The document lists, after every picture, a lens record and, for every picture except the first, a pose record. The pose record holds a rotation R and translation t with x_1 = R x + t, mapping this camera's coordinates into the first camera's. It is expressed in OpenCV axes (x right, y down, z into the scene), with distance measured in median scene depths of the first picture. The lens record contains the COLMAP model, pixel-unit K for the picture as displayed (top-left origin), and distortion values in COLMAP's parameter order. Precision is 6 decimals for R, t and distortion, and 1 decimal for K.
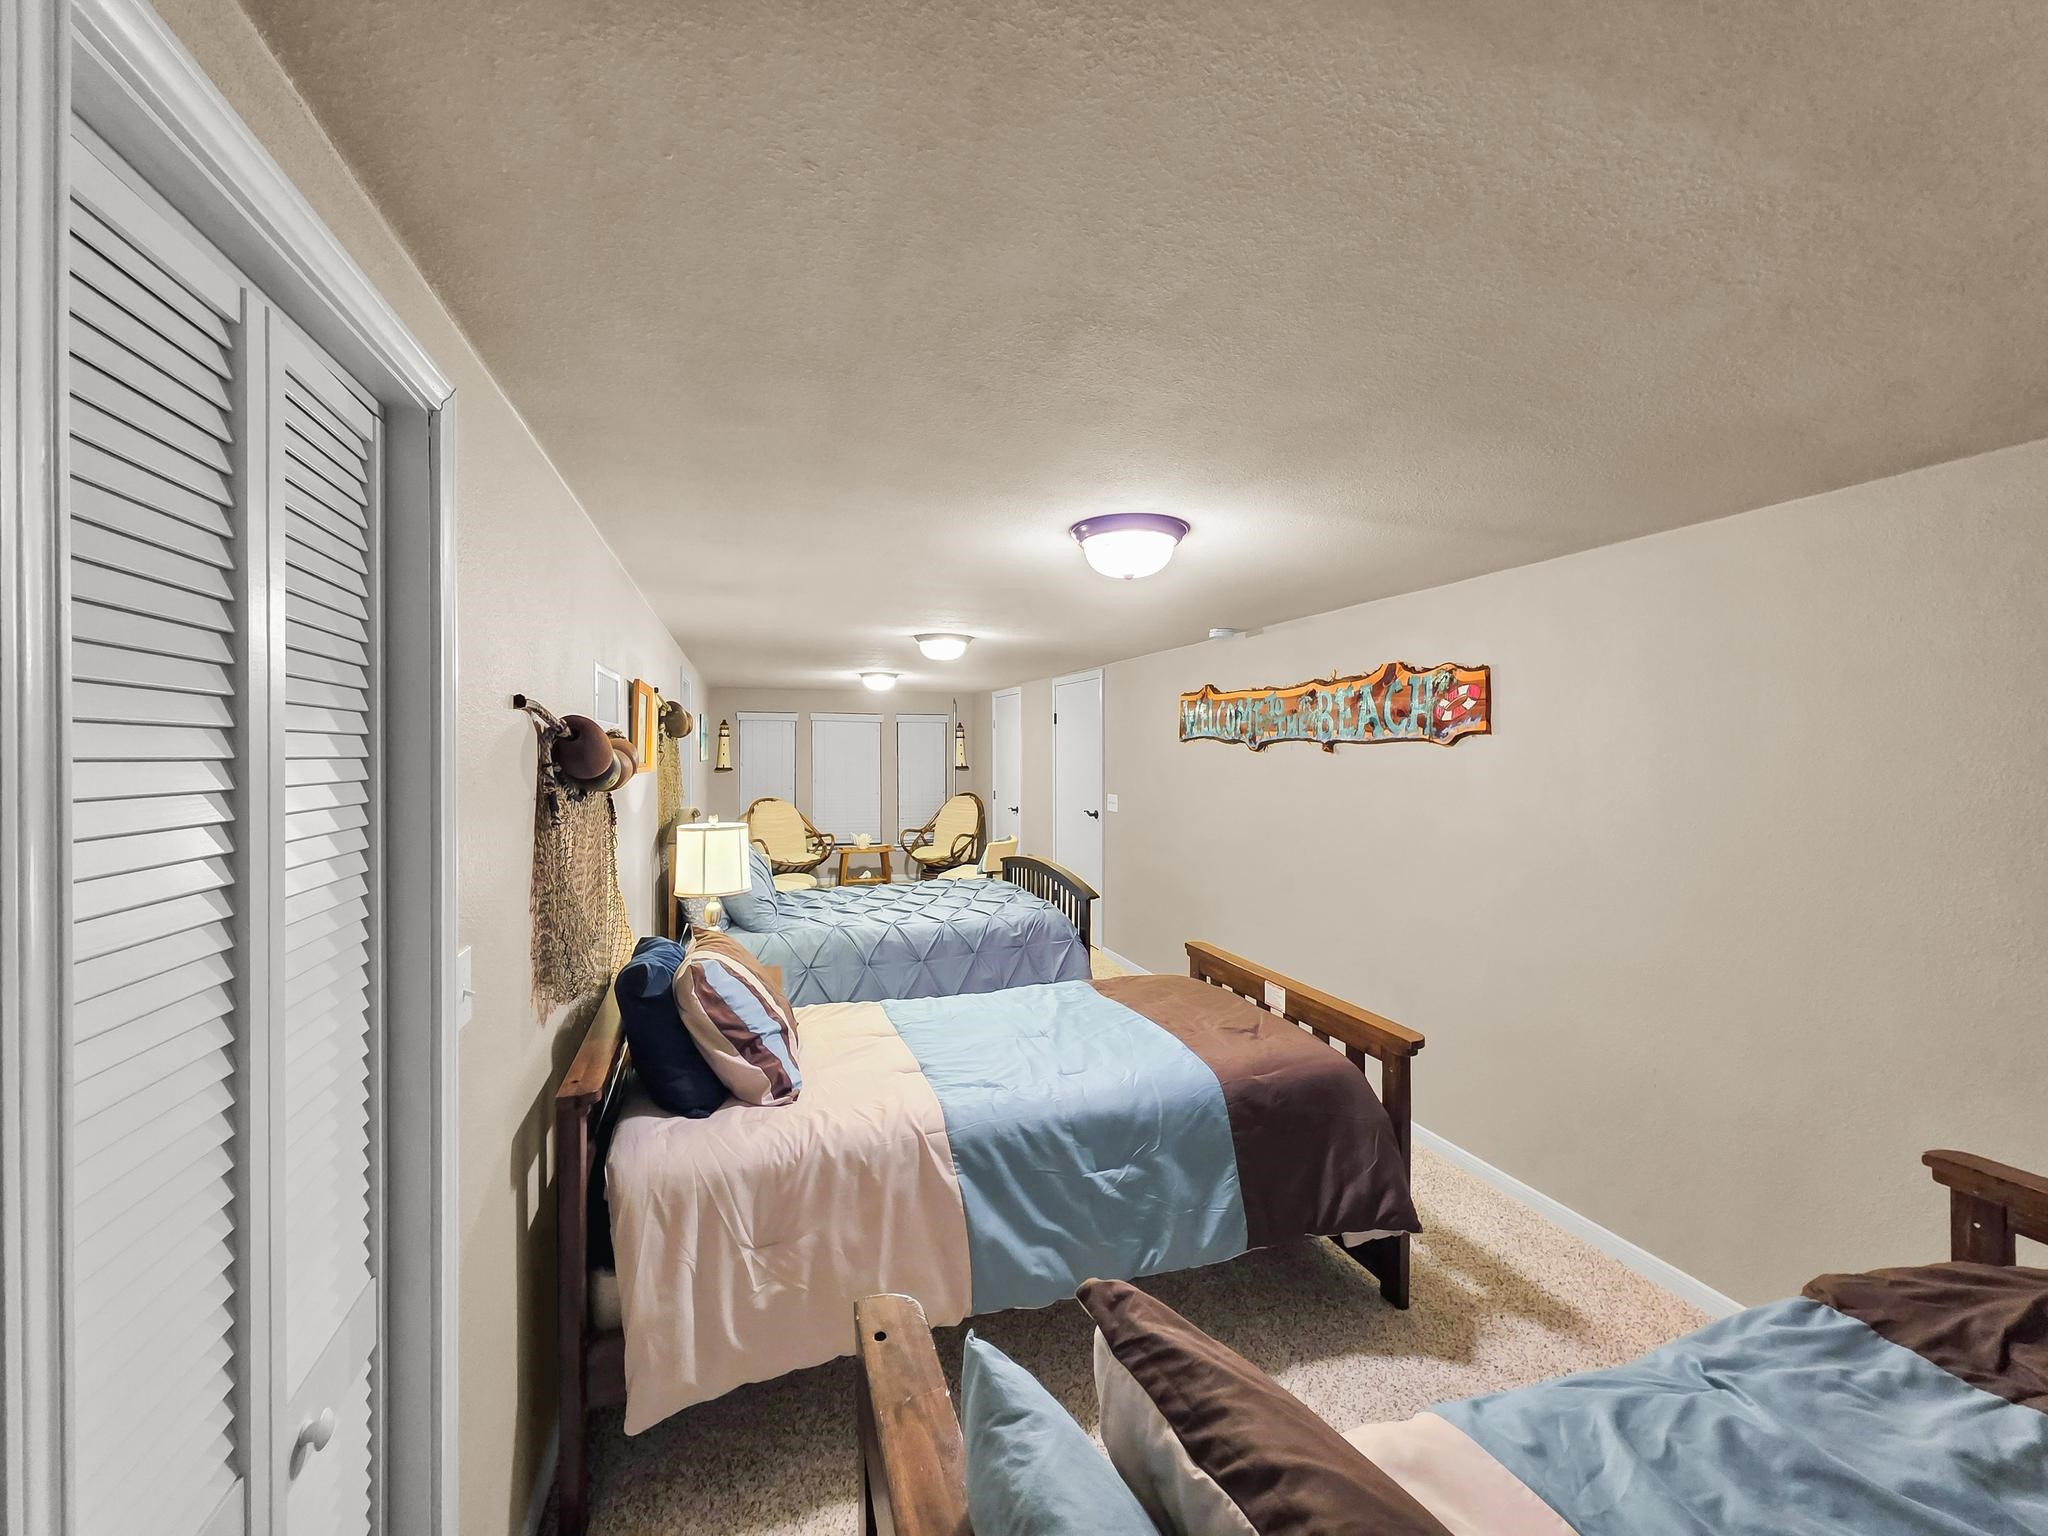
lens RADIAL K [[847.0, 0, 1022.7], [0, 847.0, 768.1], [0, 0, 1]] dist [0.003899, -0.001278]
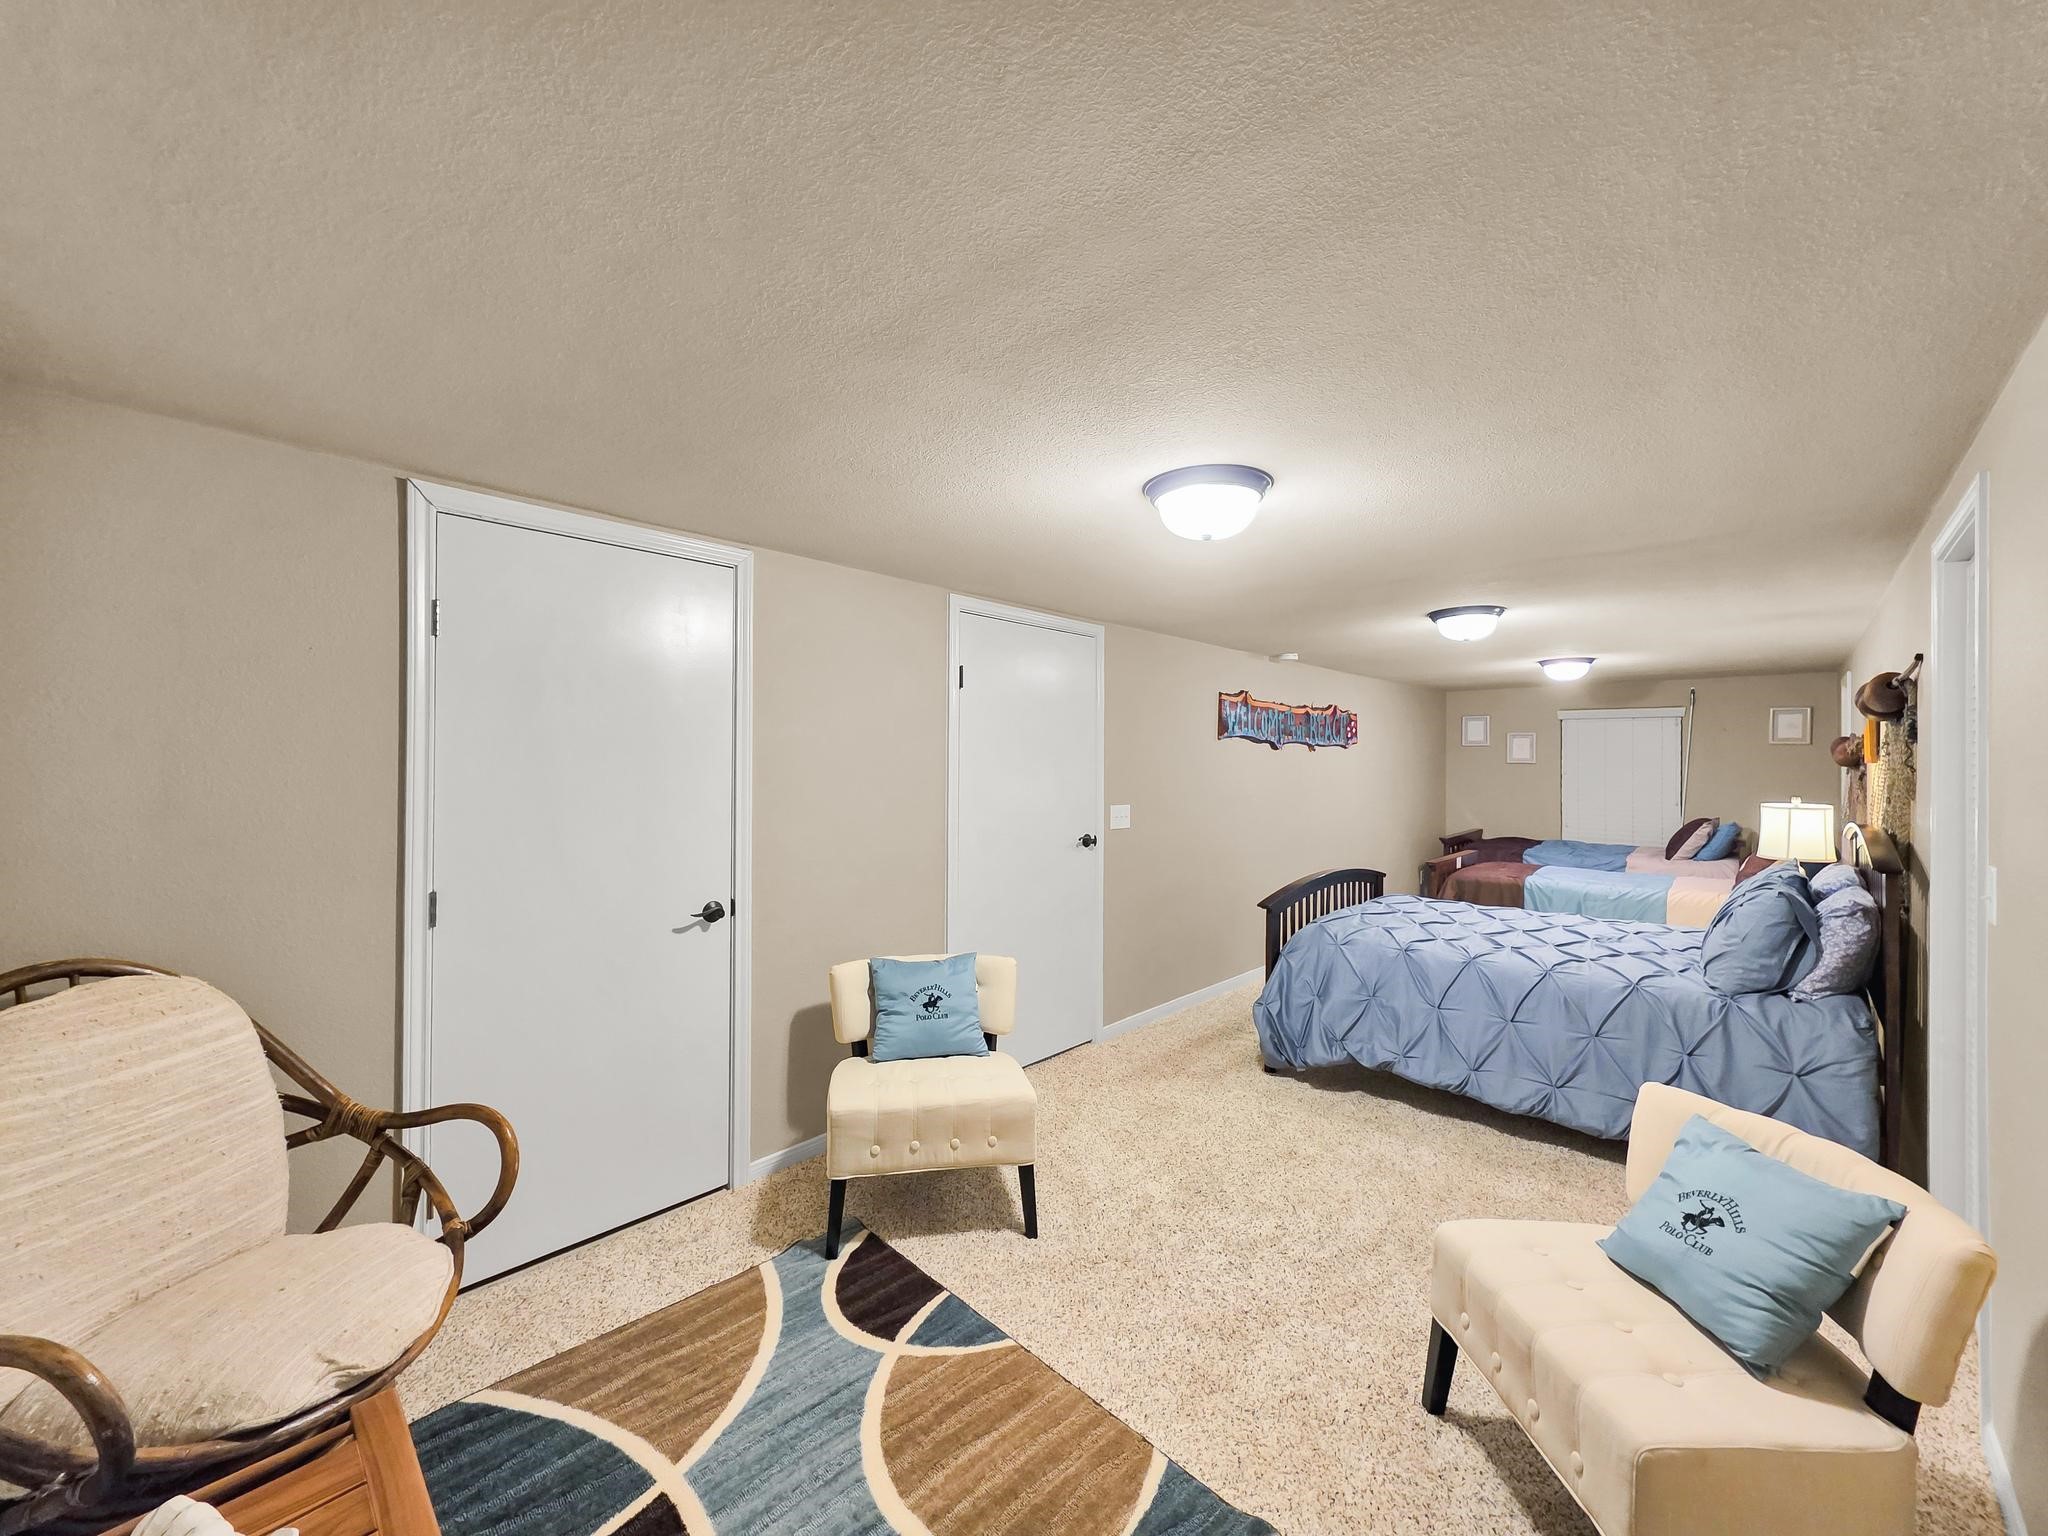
lens RADIAL K [[847.0, 0, 1016.2], [0, 847.0, 760.5], [0, 0, 1]] dist [0.003899, -0.001278]
pose [[-0.497876, -0.004281, 0.867238, -0.306934], [0.005698, 0.999950, 0.008207, -0.008465], [-0.867229, 0.009027, -0.497827, 0.932484]]
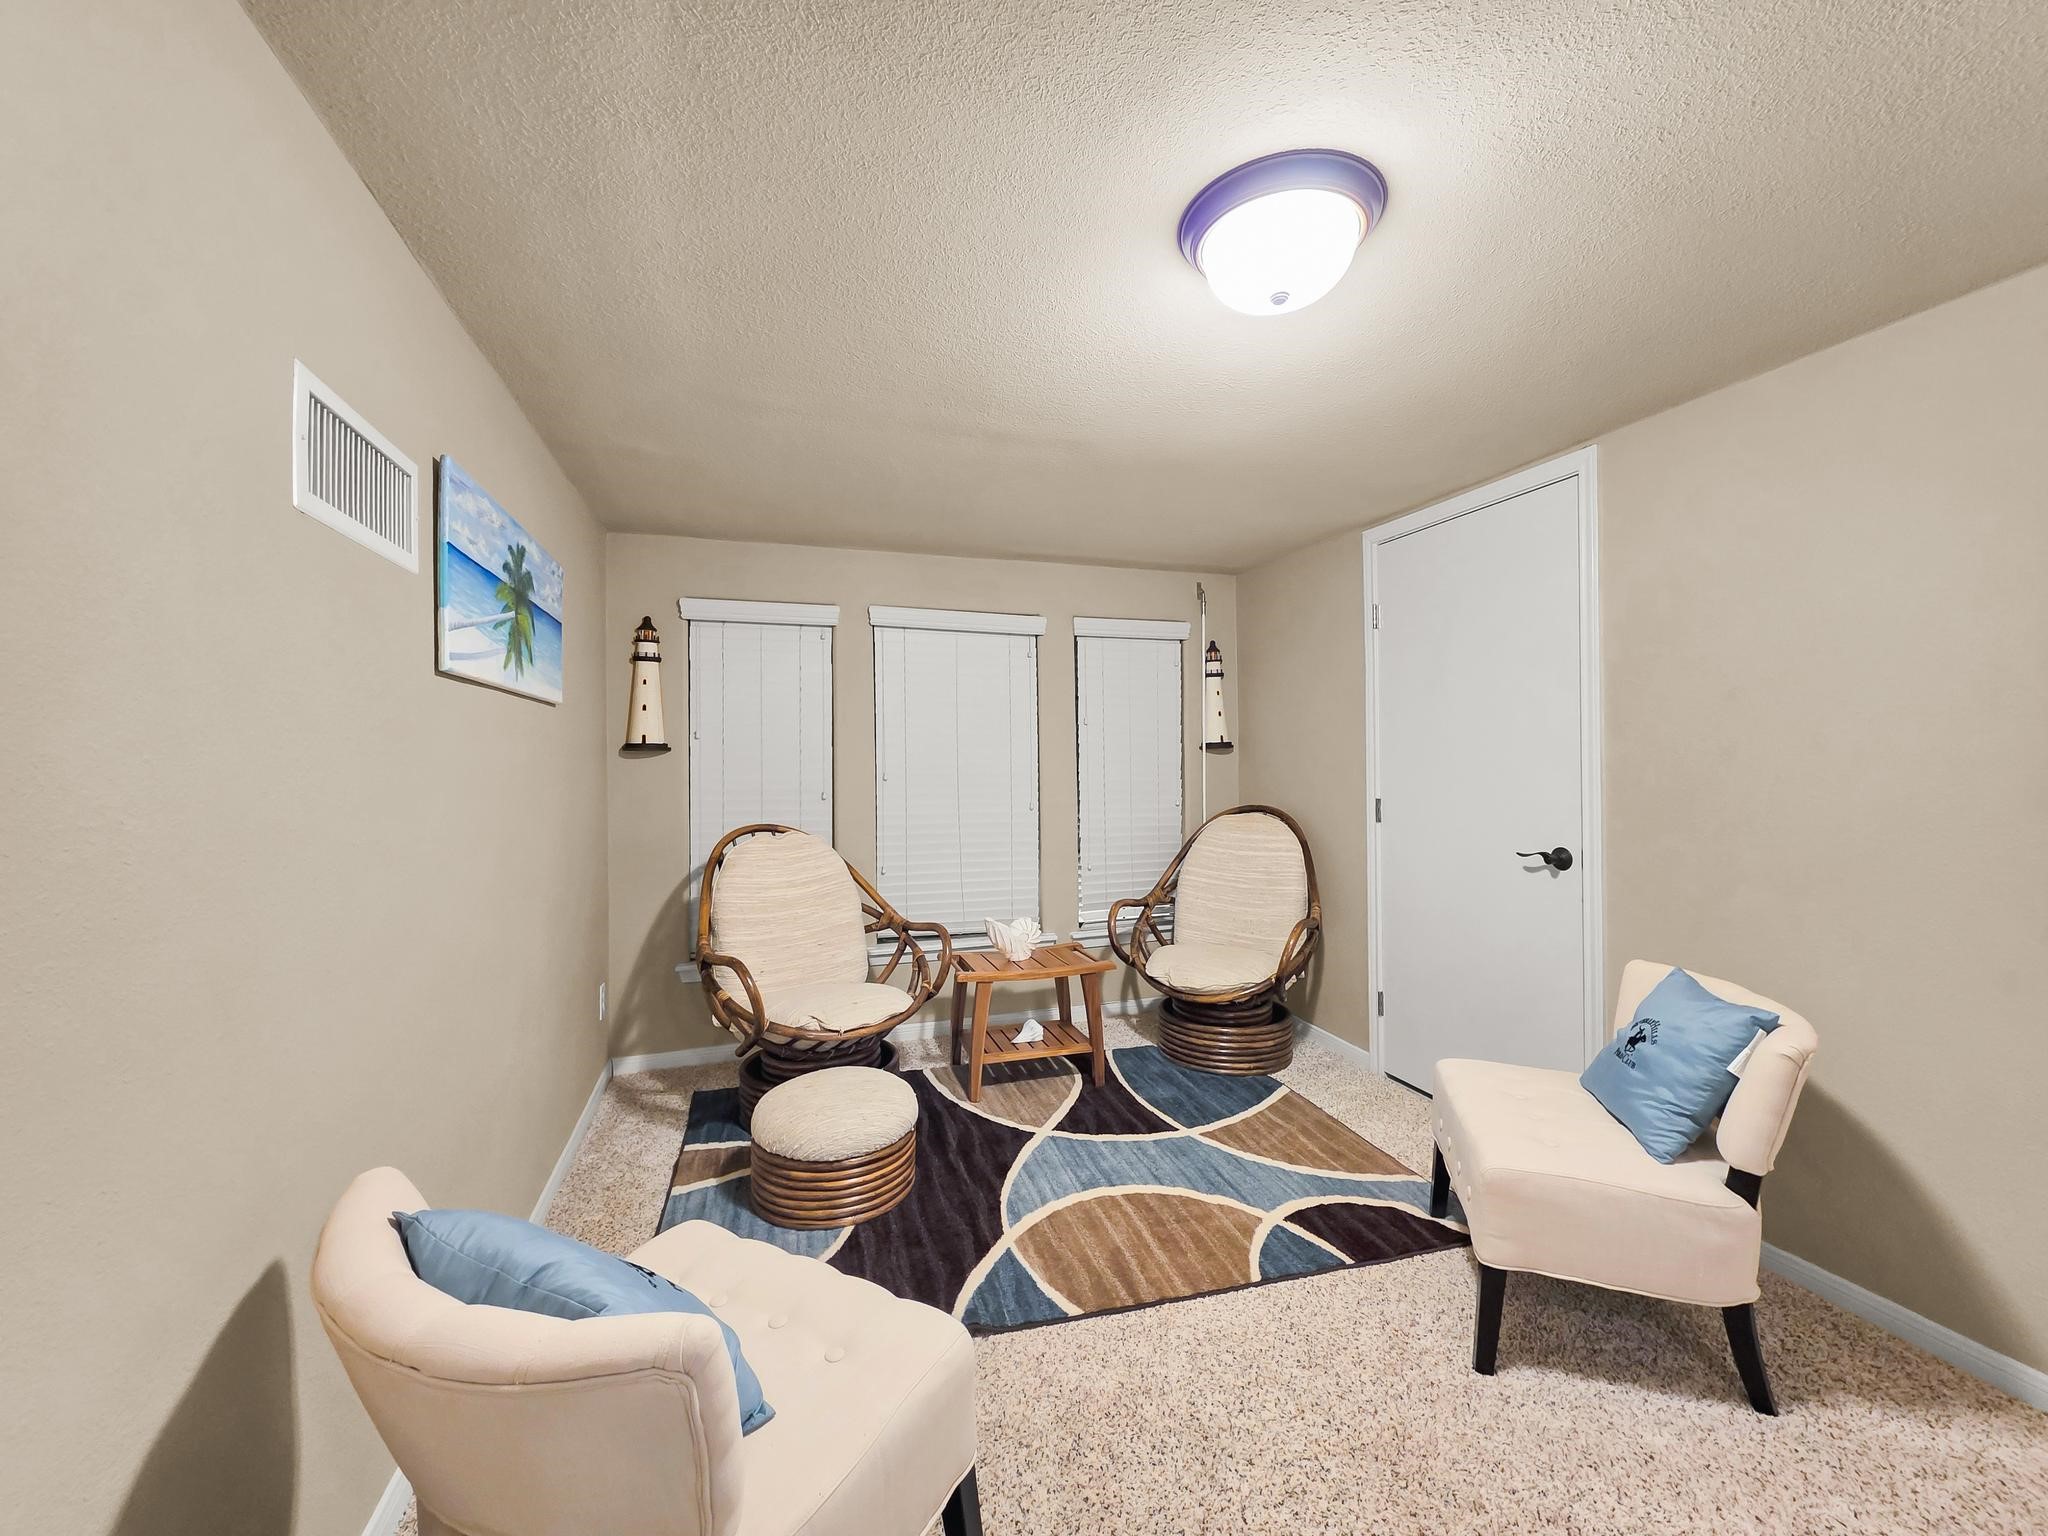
lens RADIAL K [[847.0, 0, 1018.4], [0, 847.0, 763.3], [0, 0, 1]] dist [0.003899, -0.001278]
pose [[0.999585, -0.009584, -0.027176, -0.178052], [0.009157, 0.999834, -0.015779, 0.015602], [0.027323, 0.015524, 0.999506, 0.630558]]
